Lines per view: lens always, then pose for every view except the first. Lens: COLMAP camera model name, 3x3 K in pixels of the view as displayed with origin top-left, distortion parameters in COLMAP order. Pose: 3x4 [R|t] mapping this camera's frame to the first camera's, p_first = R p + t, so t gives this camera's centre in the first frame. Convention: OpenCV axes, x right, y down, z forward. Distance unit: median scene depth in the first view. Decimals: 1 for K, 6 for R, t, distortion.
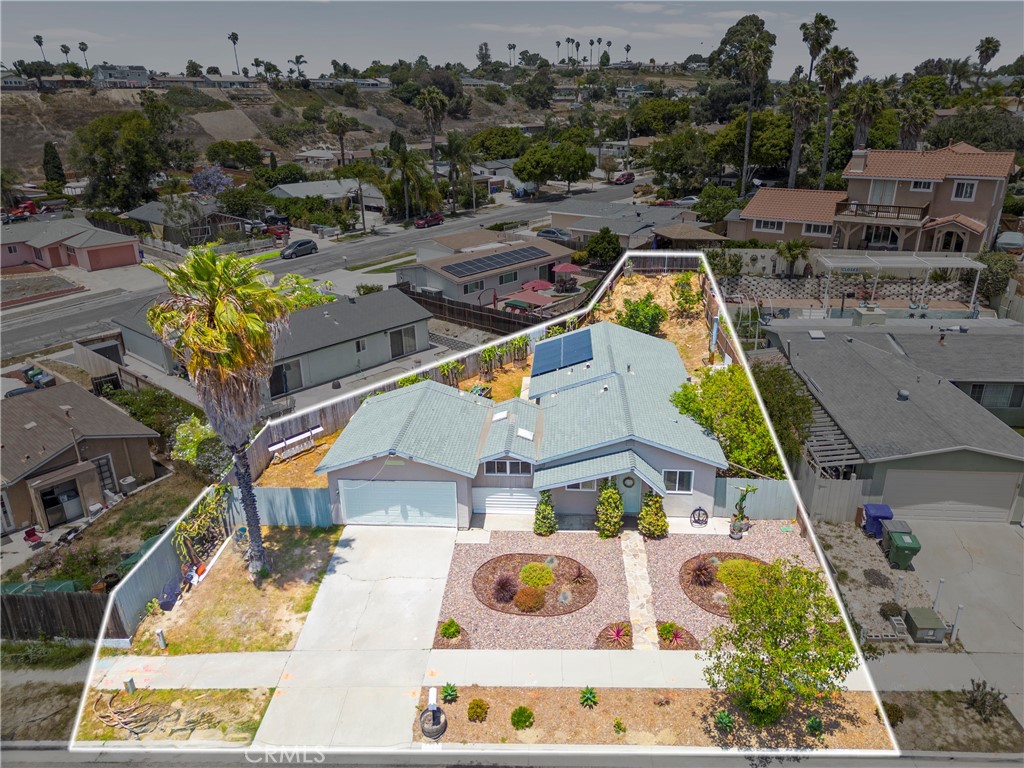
lens RADIAL K [[798.9, 0, 512.0], [0, 798.9, 384.0], [0, 0, 1]] dist [0.092990, -0.114844]
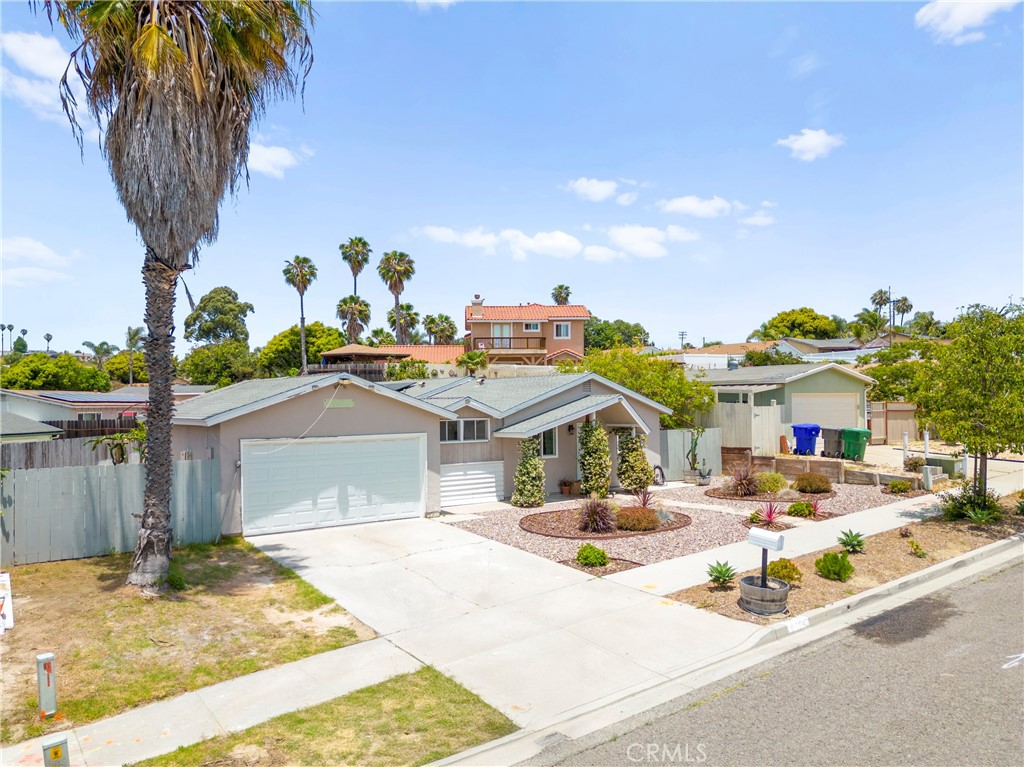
lens RADIAL K [[798.9, 0, 512.0], [0, 798.9, 383.5], [0, 0, 1]] dist [0.092990, -0.114844]
pose [[0.737895, 0.034633, 0.674026, -0.447501], [0.253354, 0.911433, -0.324193, 0.306726], [-0.625558, 0.409987, 0.663768, 0.488503]]
